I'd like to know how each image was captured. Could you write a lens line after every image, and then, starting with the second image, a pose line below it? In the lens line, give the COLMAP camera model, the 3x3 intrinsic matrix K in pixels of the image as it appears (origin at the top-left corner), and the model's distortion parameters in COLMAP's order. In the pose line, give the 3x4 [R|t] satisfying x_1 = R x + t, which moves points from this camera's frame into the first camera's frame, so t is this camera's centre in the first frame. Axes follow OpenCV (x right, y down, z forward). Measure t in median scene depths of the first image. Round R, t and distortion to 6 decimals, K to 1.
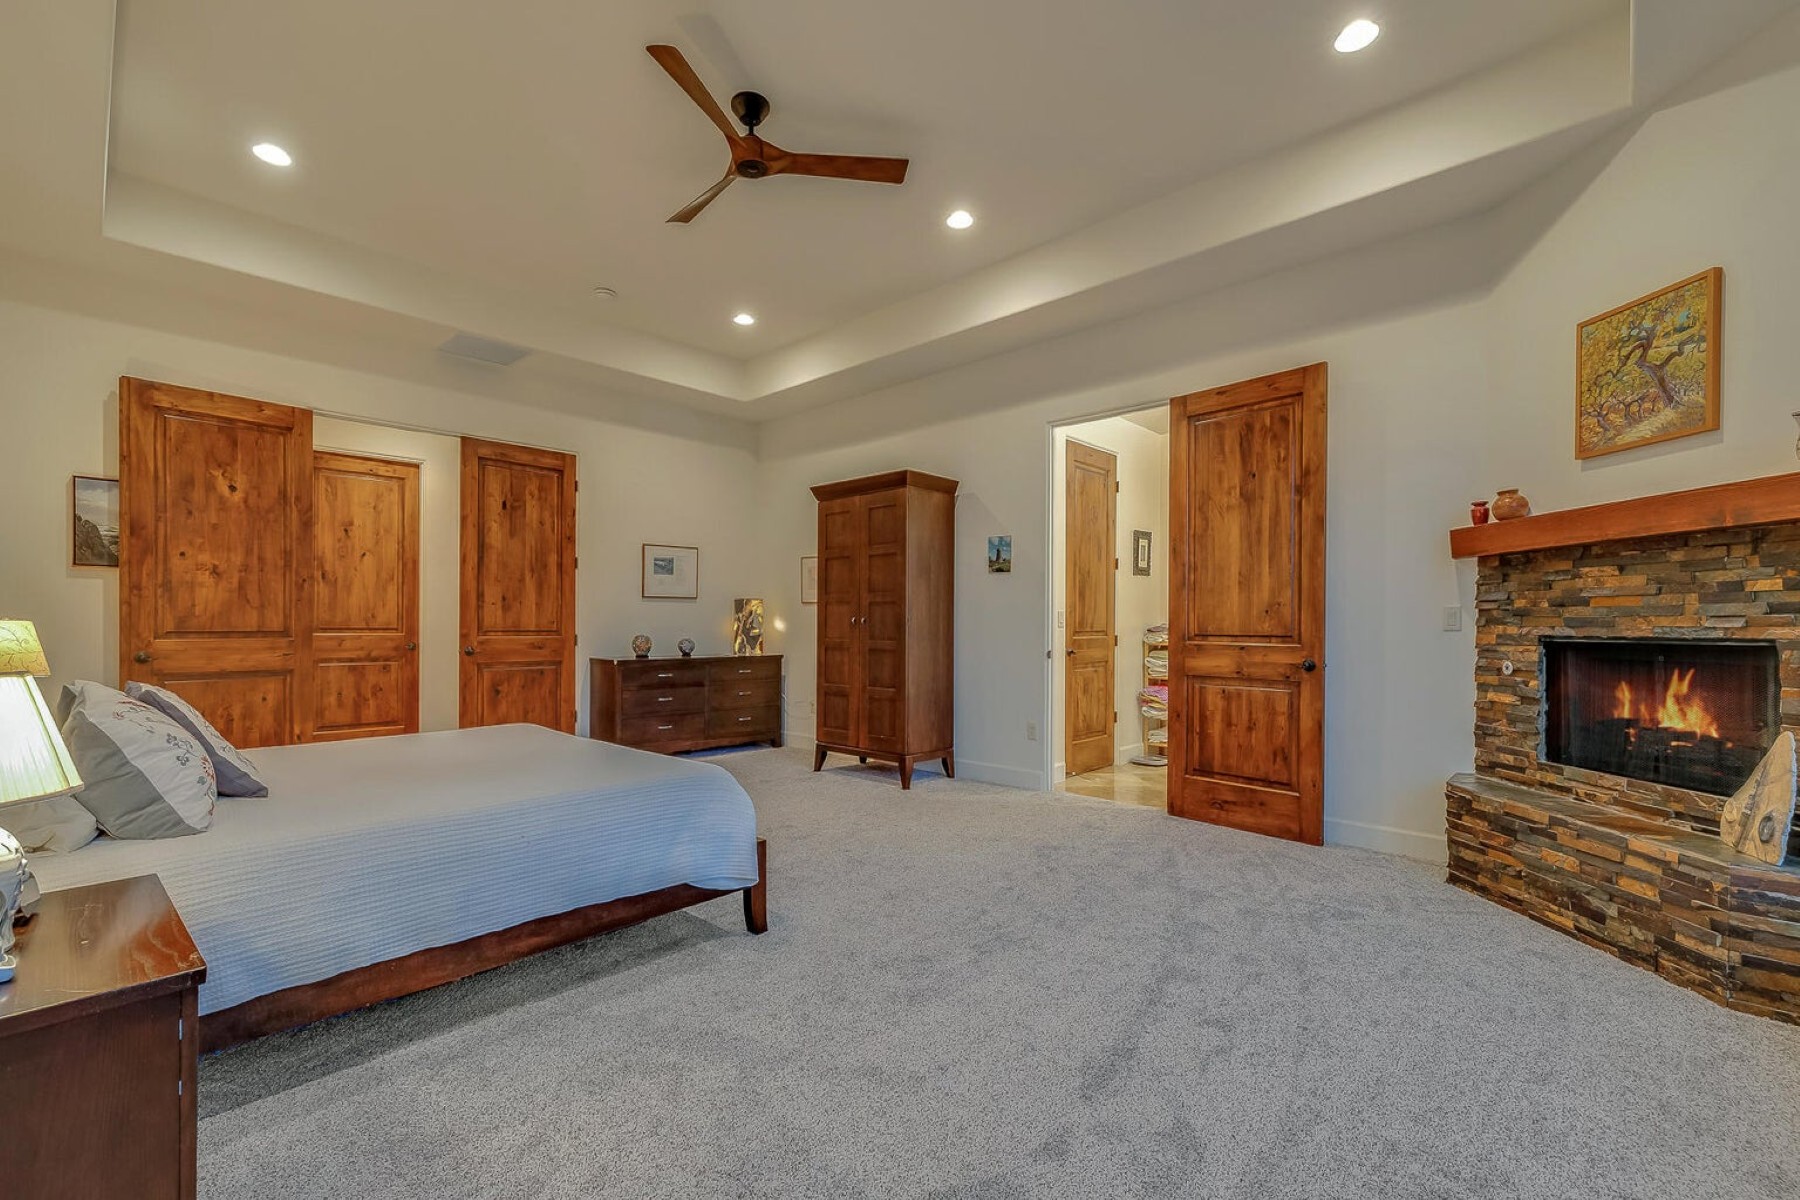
lens RADIAL K [[796.2, 0, 905.8], [0, 796.2, 628.4], [0, 0, 1]] dist [0.003822, 0.000737]
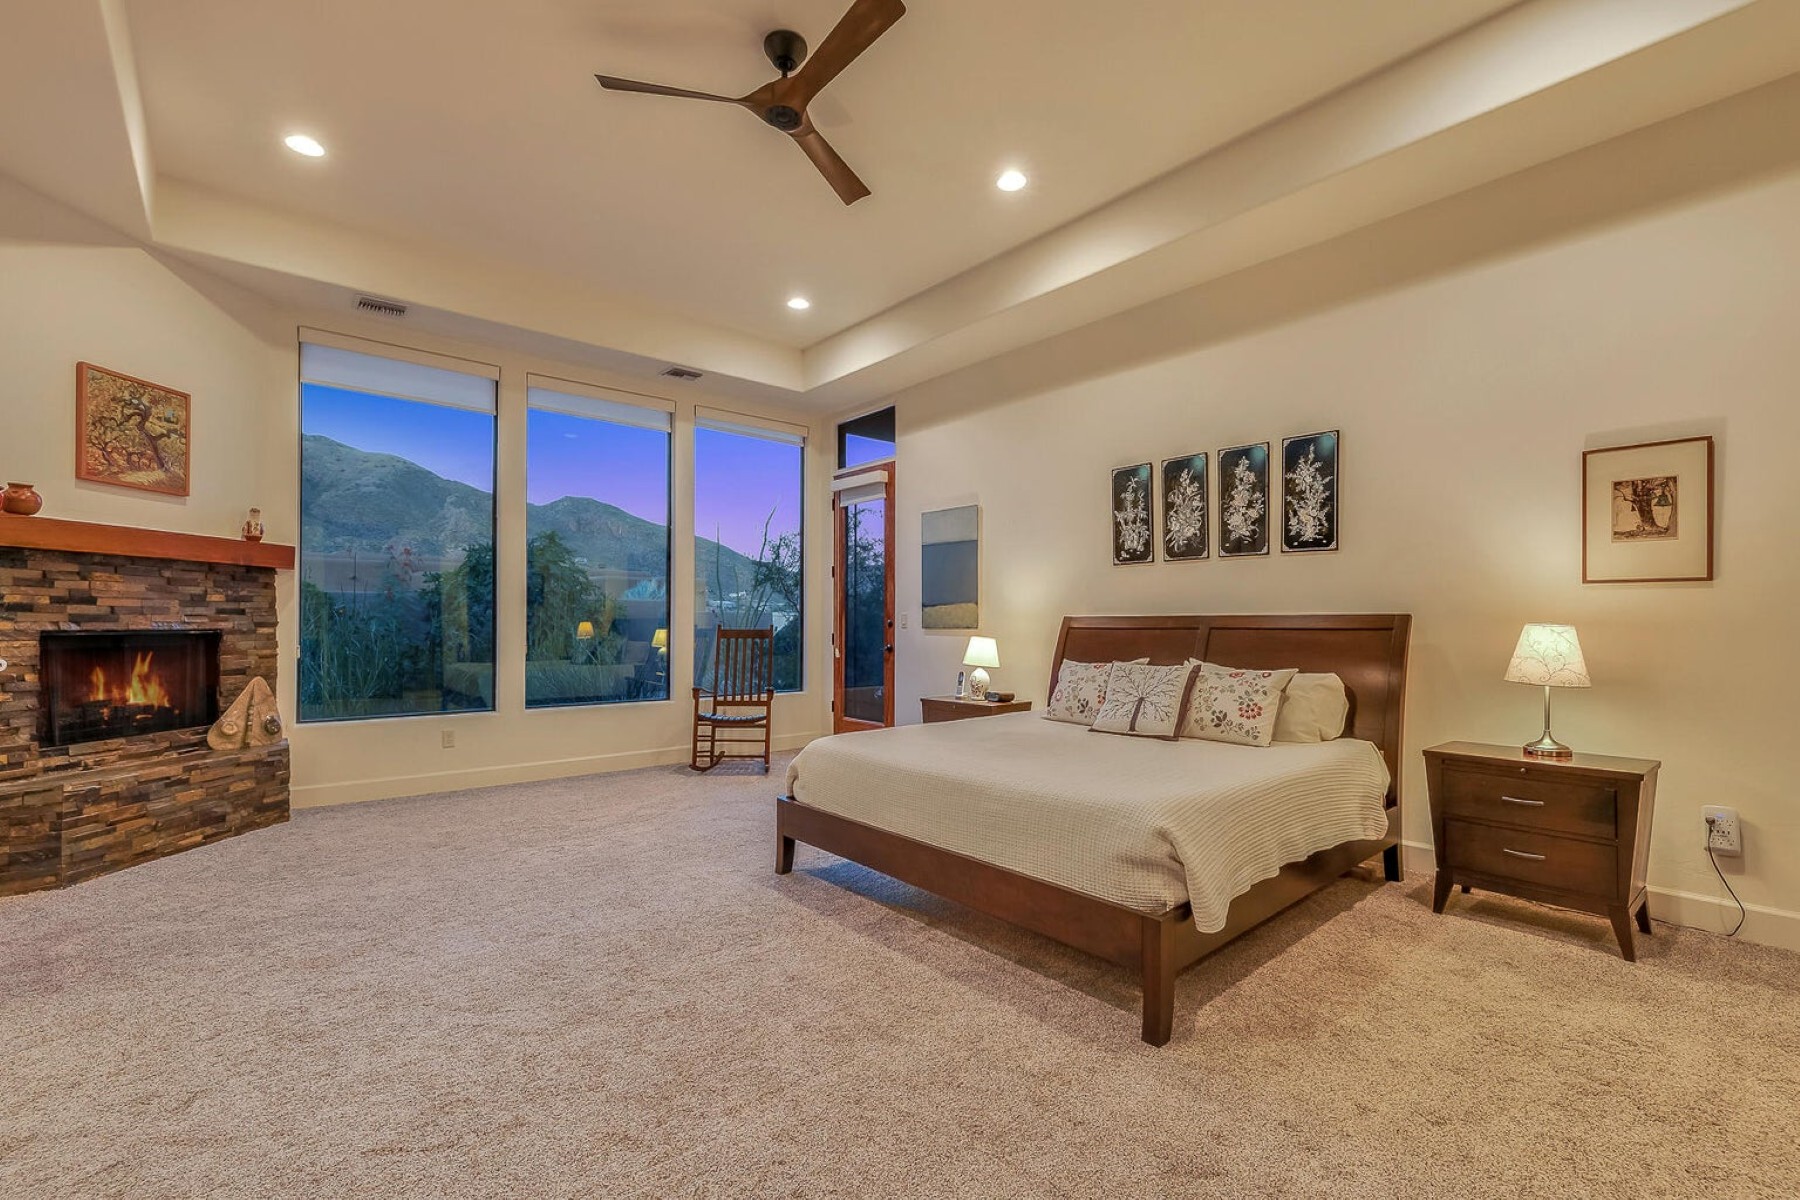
lens RADIAL K [[772.6, 0, 901.8], [0, 772.6, 616.5], [0, 0, 1]] dist [-0.001821, -0.000327]
pose [[-0.995164, -0.004084, 0.098140, -0.459859], [-0.004498, 0.999982, -0.003992, -0.010900], [-0.098122, -0.004414, -0.995165, 2.015104]]
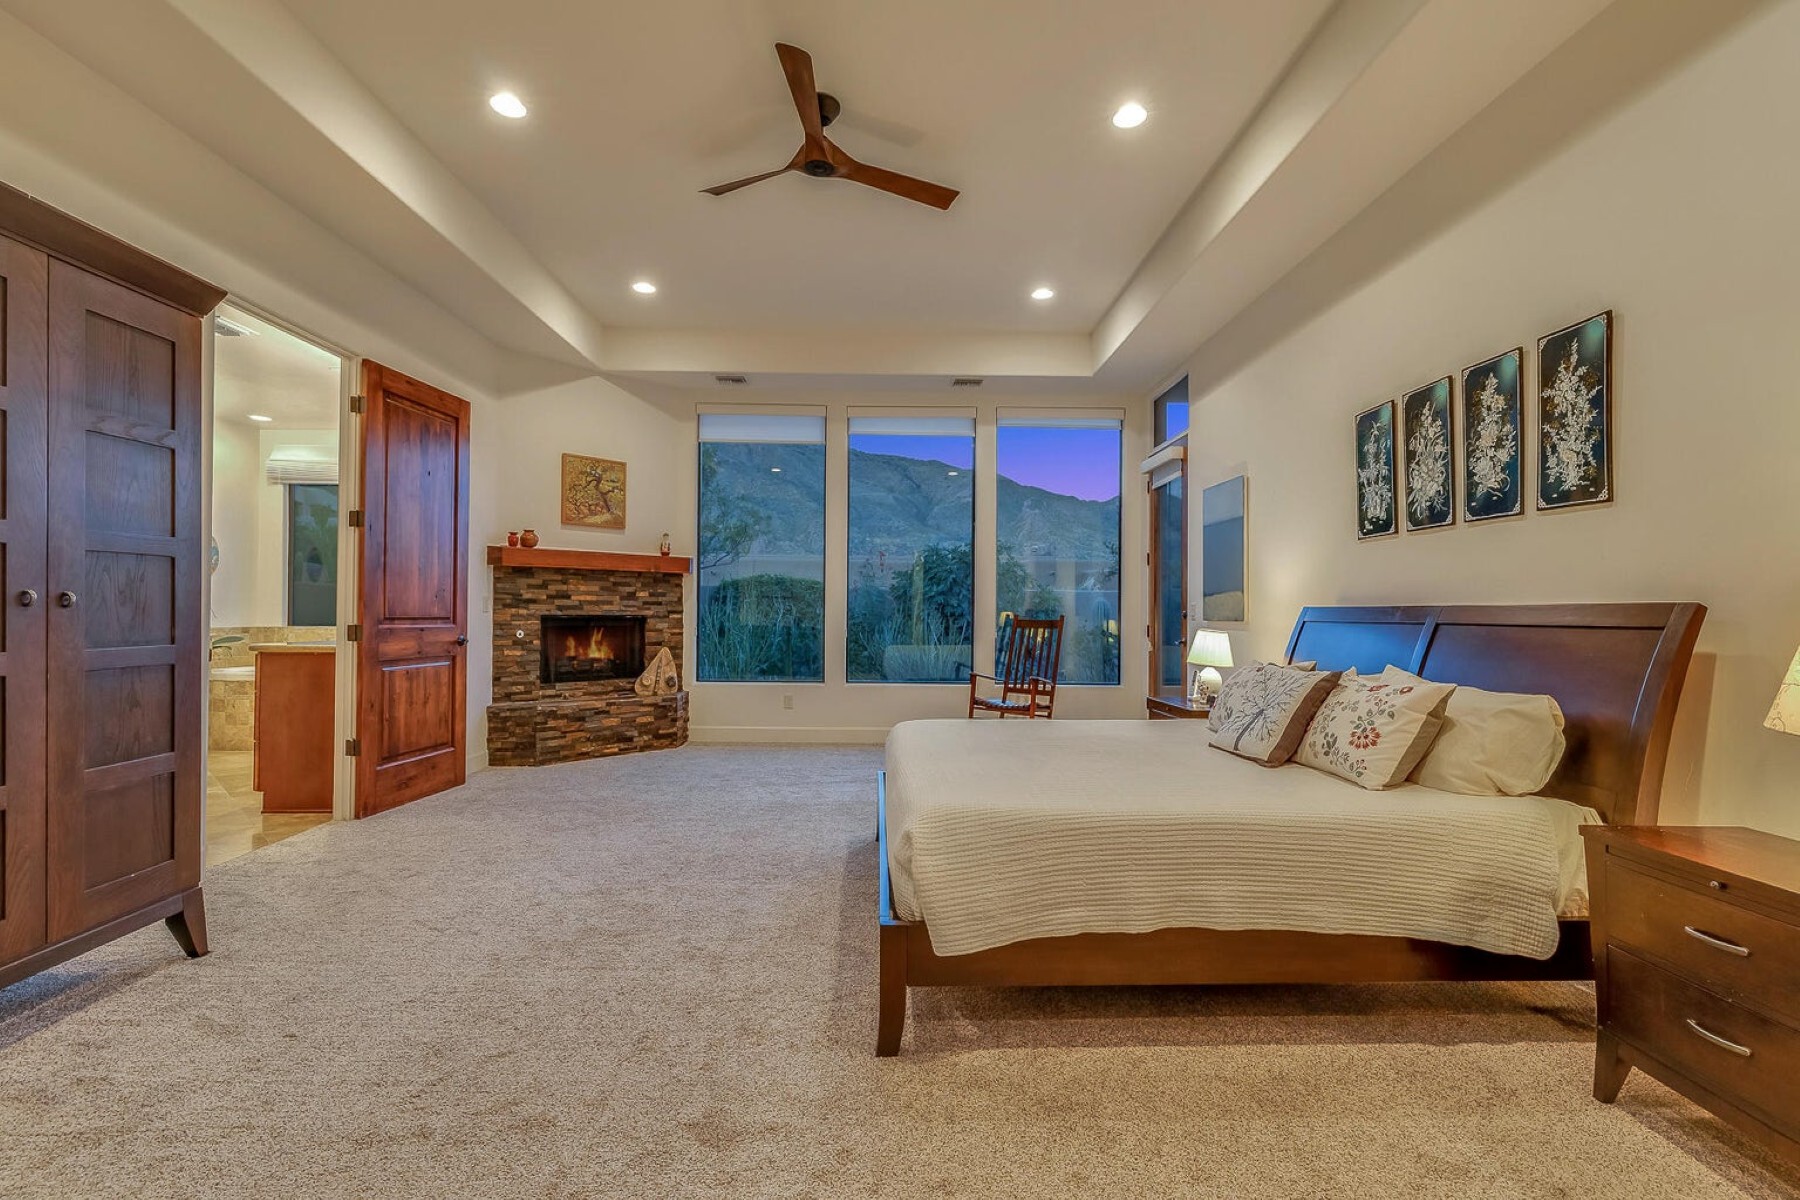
lens RADIAL K [[784.9, 0, 901.9], [0, 784.9, 603.6], [0, 0, 1]] dist [-0.001046, -0.000061]
pose [[-0.707822, -0.001755, 0.706388, -1.083110], [-0.006844, 0.999967, -0.004374, -0.014170], [-0.706357, -0.007931, -0.707811, 1.777485]]
